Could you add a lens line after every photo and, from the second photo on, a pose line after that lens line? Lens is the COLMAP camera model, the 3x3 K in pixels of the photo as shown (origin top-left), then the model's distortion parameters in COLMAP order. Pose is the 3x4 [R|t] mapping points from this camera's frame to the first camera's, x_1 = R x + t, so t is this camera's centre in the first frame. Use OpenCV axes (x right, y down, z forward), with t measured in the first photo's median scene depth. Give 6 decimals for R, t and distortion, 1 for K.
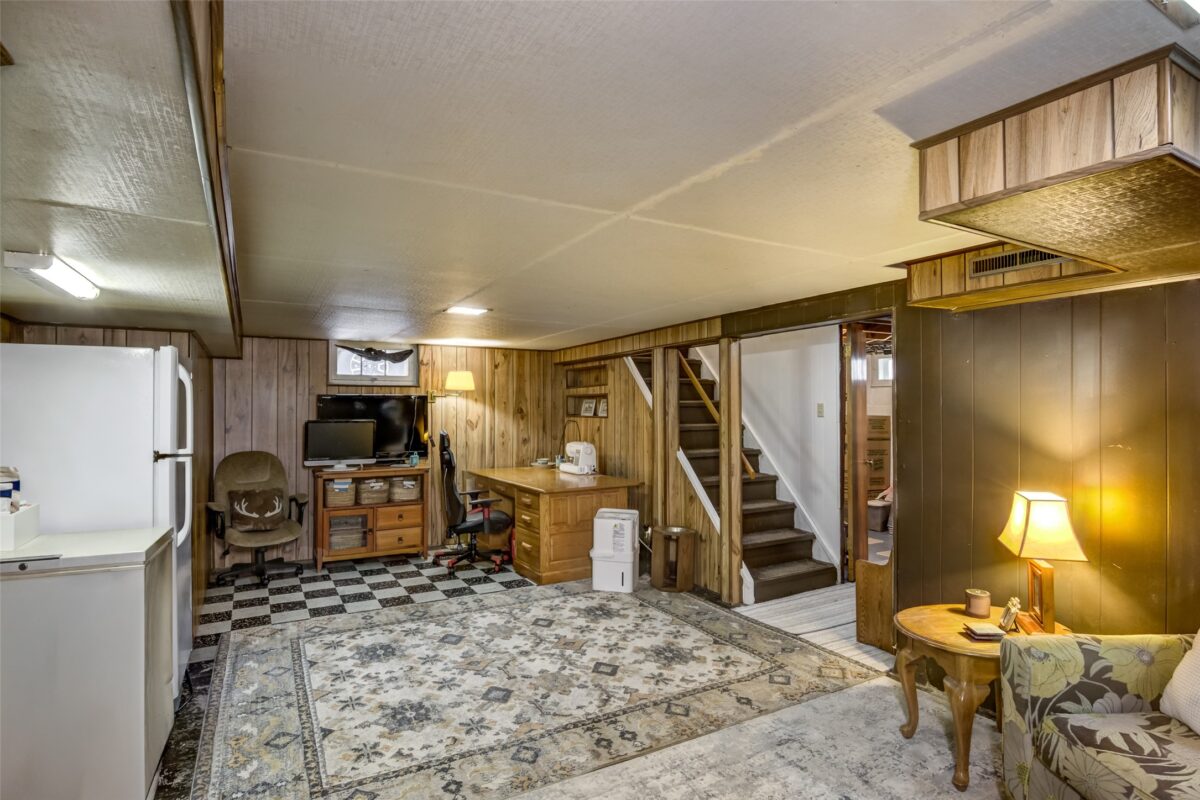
lens RADIAL K [[612.5, 0, 601.3], [0, 612.5, 409.9], [0, 0, 1]] dist [-0.000046, -0.016353]
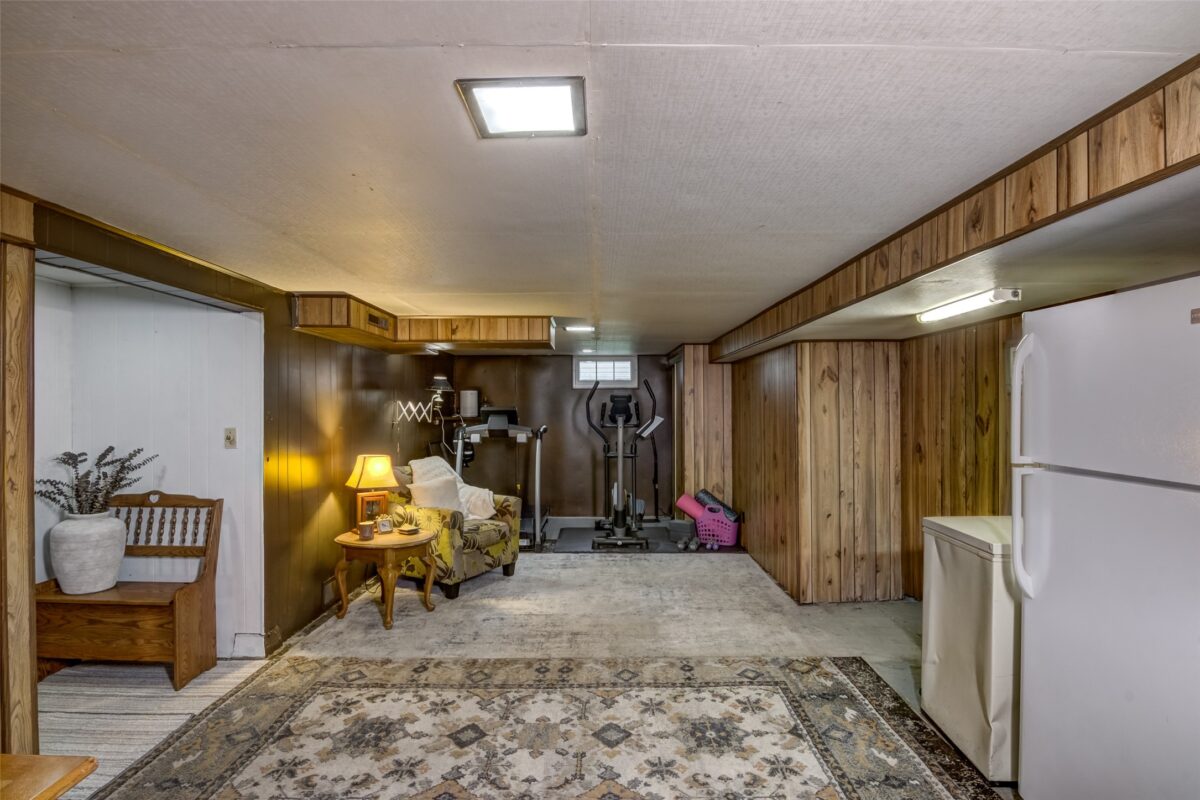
lens RADIAL K [[612.5, 0, 601.3], [0, 612.5, 409.9], [0, 0, 1]] dist [-0.000046, -0.016353]
pose [[-0.869963, 0.004055, 0.493101, -0.595767], [0.004951, 0.999988, 0.000512, 0.008838], [-0.493092, 0.002886, -0.869972, 1.795394]]
